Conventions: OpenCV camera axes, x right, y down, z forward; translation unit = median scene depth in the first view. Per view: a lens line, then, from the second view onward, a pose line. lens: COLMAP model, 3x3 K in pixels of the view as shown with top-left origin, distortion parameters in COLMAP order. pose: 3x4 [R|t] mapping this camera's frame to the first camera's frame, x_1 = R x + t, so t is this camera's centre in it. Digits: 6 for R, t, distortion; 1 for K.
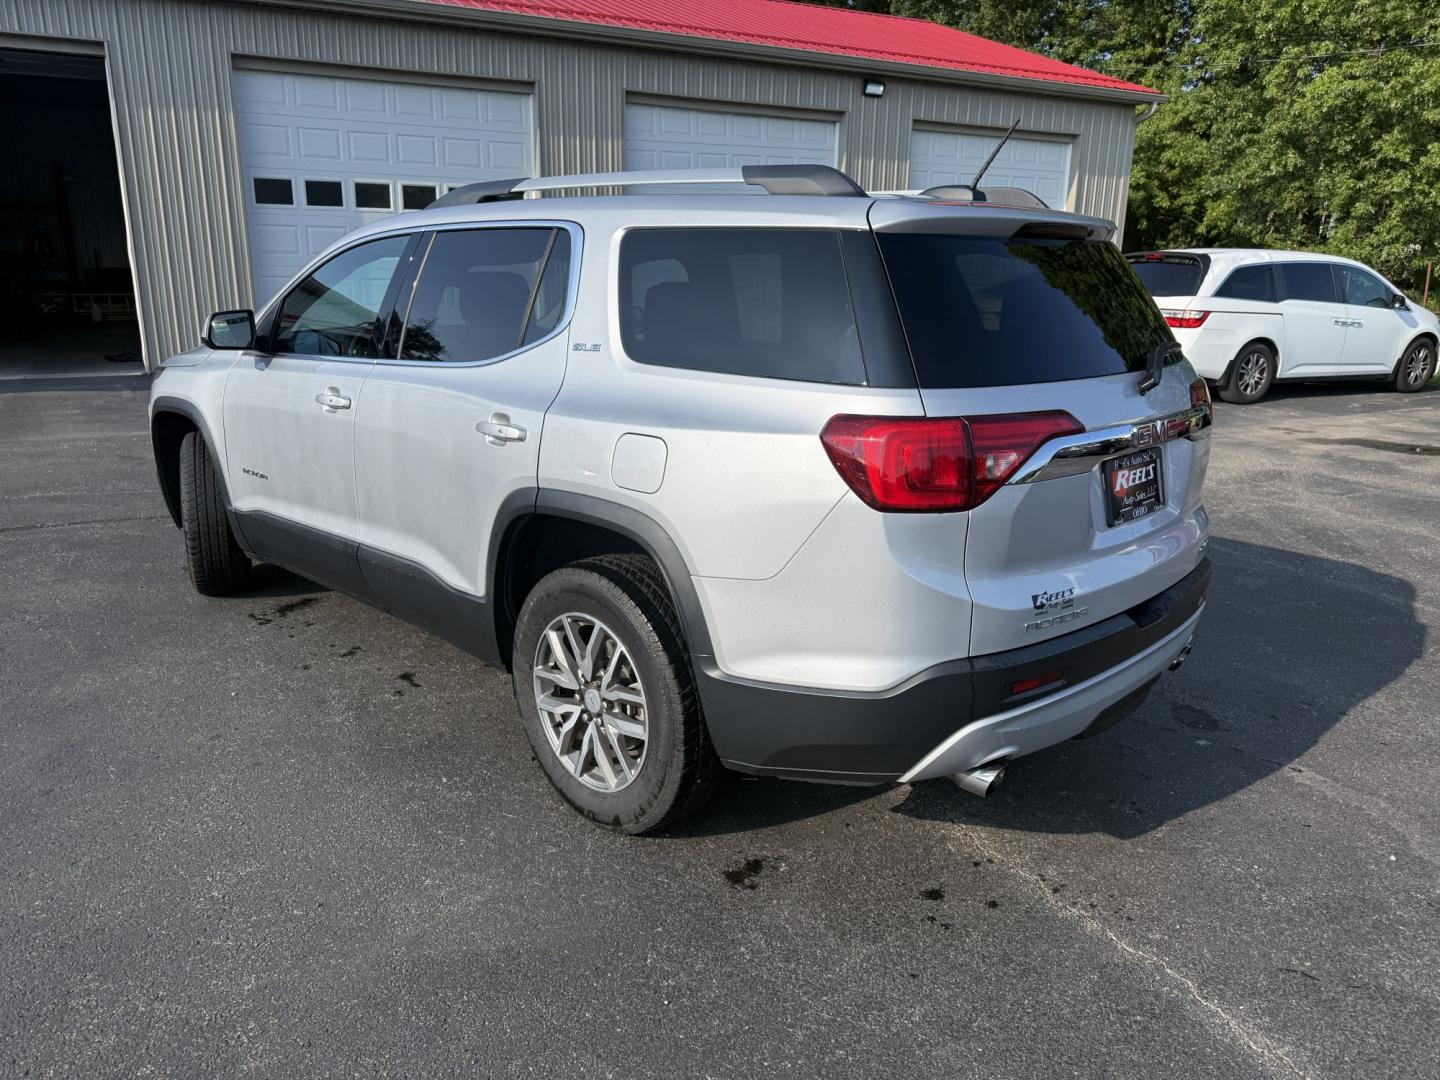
lens RADIAL K [[1041.1, 0, 721.9], [0, 1041.1, 547.1], [0, 0, 1]] dist [0.009950, -0.002452]
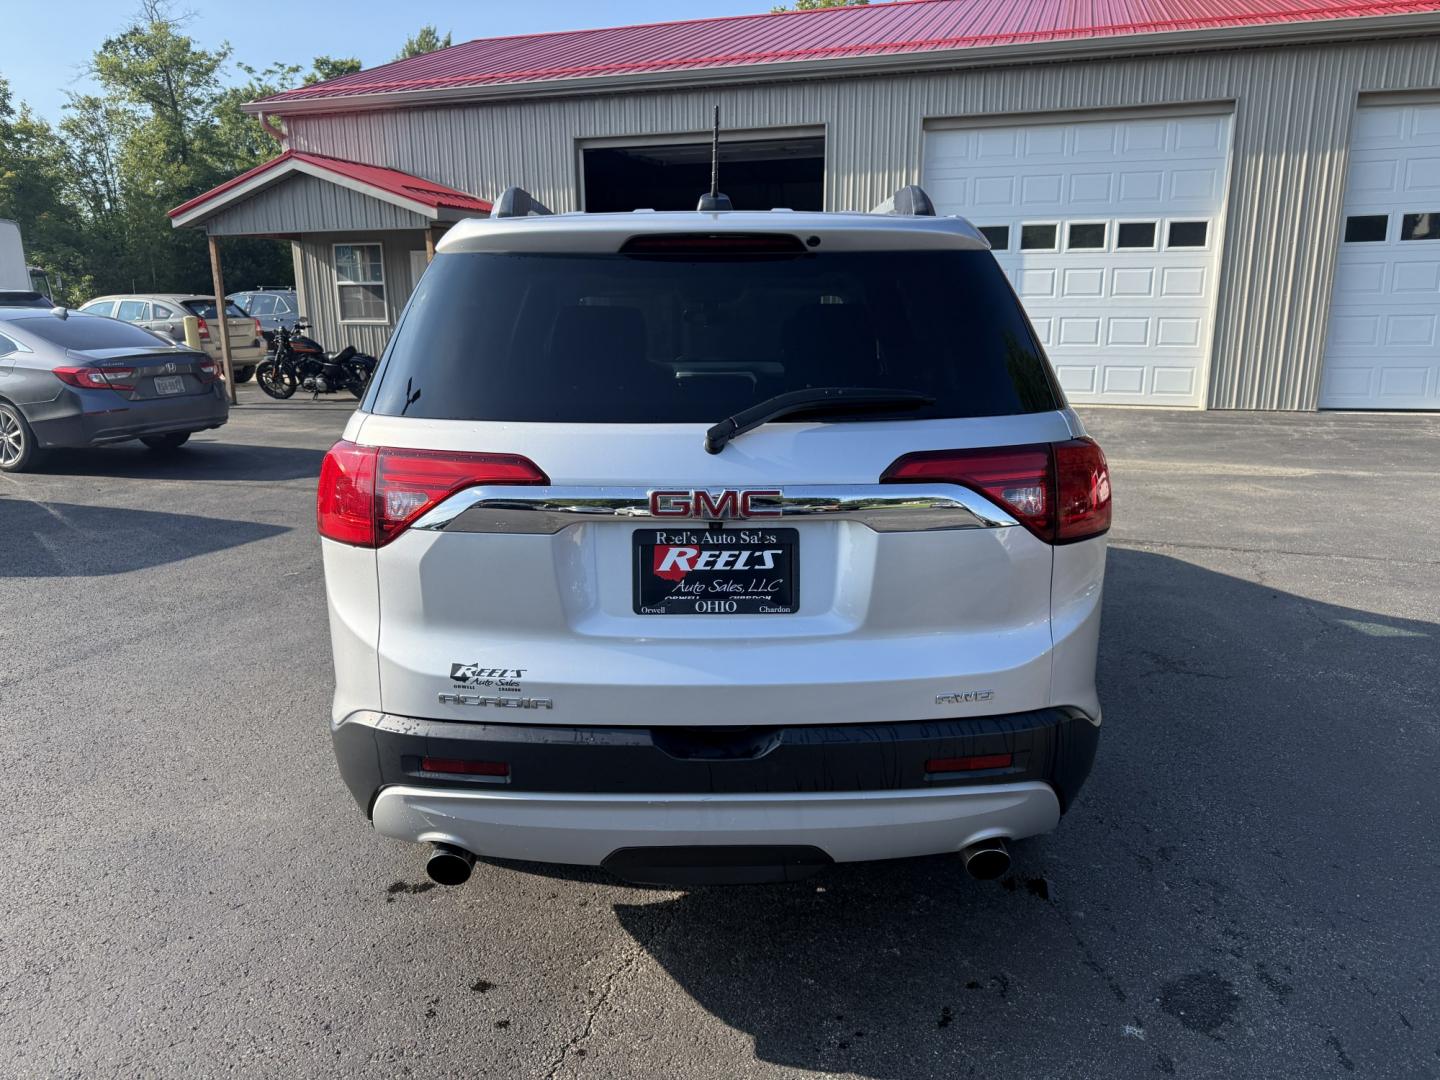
lens RADIAL K [[1037.3, 0, 720.0], [0, 1037.3, 540.0], [0, 0, 1]] dist [0.028104, -0.022568]
pose [[0.708509, 0.142321, -0.691202, 0.193646], [-0.173534, 0.984515, 0.024836, -0.021303], [0.684033, 0.102350, 0.722235, 0.096568]]
